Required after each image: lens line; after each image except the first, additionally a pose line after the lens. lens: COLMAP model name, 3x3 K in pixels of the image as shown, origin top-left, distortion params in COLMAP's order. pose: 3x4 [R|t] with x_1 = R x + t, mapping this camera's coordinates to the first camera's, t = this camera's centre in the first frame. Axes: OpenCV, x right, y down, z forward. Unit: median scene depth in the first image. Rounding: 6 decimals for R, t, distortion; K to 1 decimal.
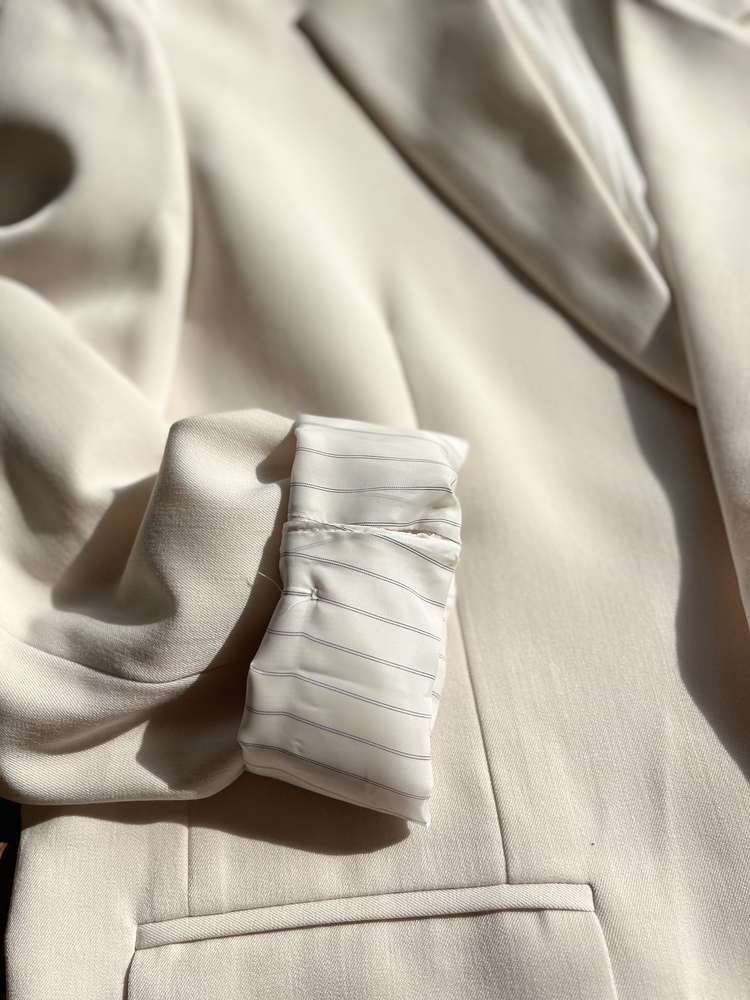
lens RADIAL K [[774.0, 0, 375.0], [0, 774.0, 500.0], [0, 0, 1]] dist [-0.016097, -0.001326]
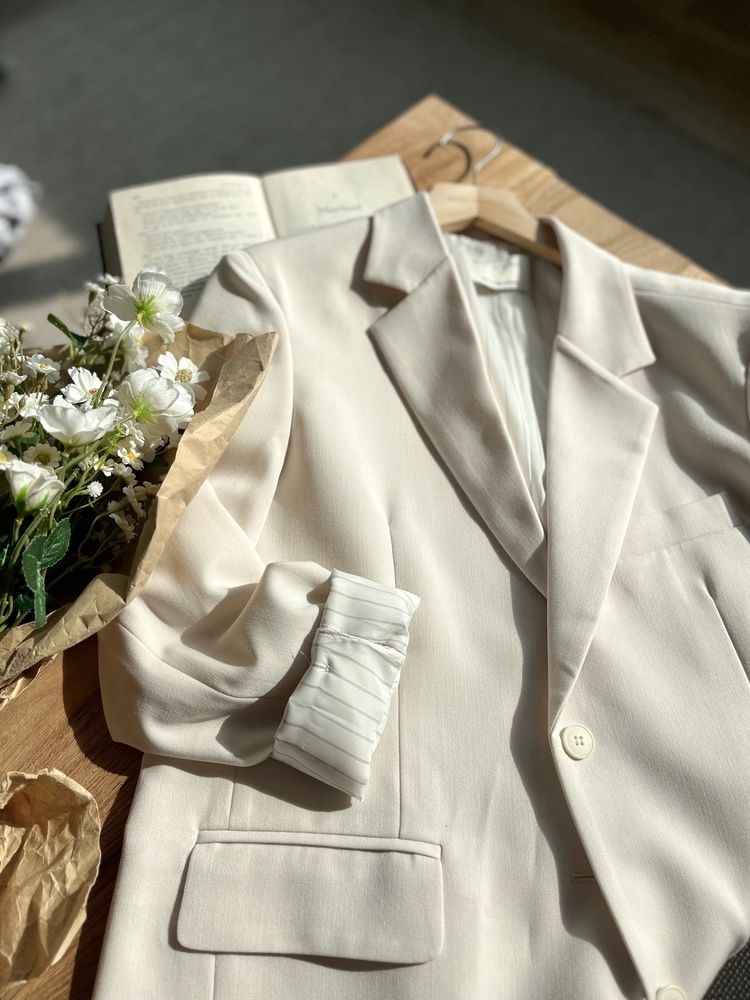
lens RADIAL K [[742.4, 0, 375.0], [0, 742.4, 500.0], [0, 0, 1]] dist [0.001090, 0.000549]
pose [[0.982965, 0.182446, 0.022192, -0.076647], [-0.179150, 0.978099, -0.105960, -0.112684], [-0.041038, 0.100179, 0.994123, -0.879803]]
